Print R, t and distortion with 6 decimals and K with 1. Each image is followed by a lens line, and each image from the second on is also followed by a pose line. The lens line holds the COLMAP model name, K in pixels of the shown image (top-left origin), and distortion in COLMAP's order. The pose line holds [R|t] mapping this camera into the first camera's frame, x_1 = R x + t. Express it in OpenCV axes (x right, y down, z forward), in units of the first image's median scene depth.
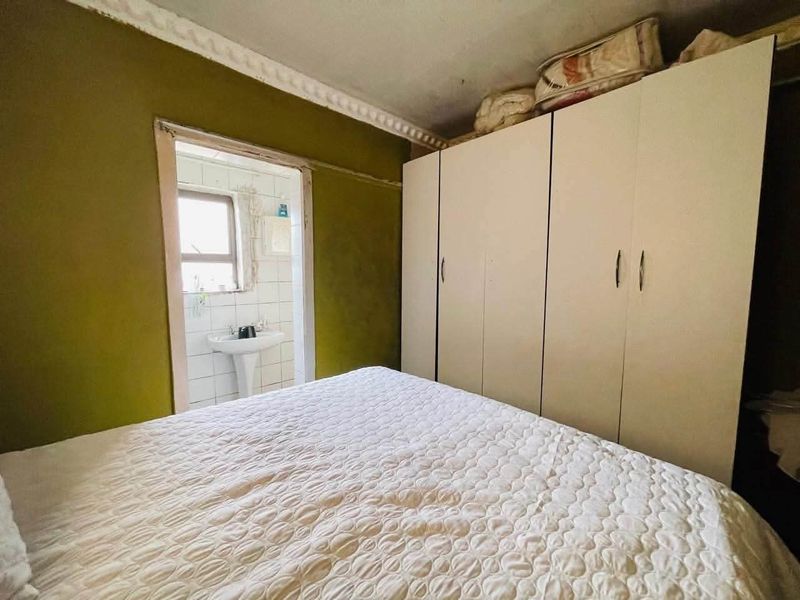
lens RADIAL K [[325.5, 0, 398.5], [0, 325.5, 301.7], [0, 0, 1]] dist [0.000375, -0.000221]
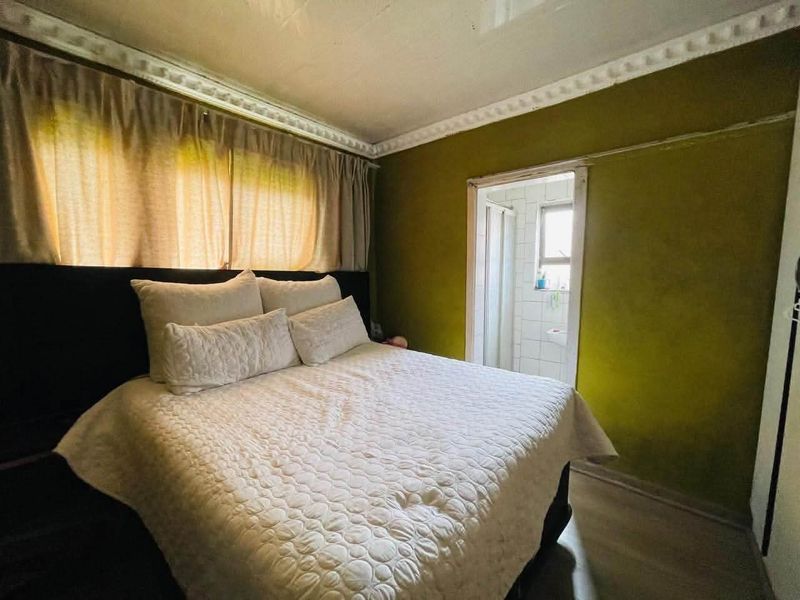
lens RADIAL K [[325.5, 0, 398.6], [0, 325.5, 301.2], [0, 0, 1]] dist [0.000375, -0.000221]
pose [[0.096164, 0.089897, -0.991298, 1.320728], [-0.082609, 0.993198, 0.082056, -0.099382], [0.991932, 0.073999, 0.102936, 0.792758]]
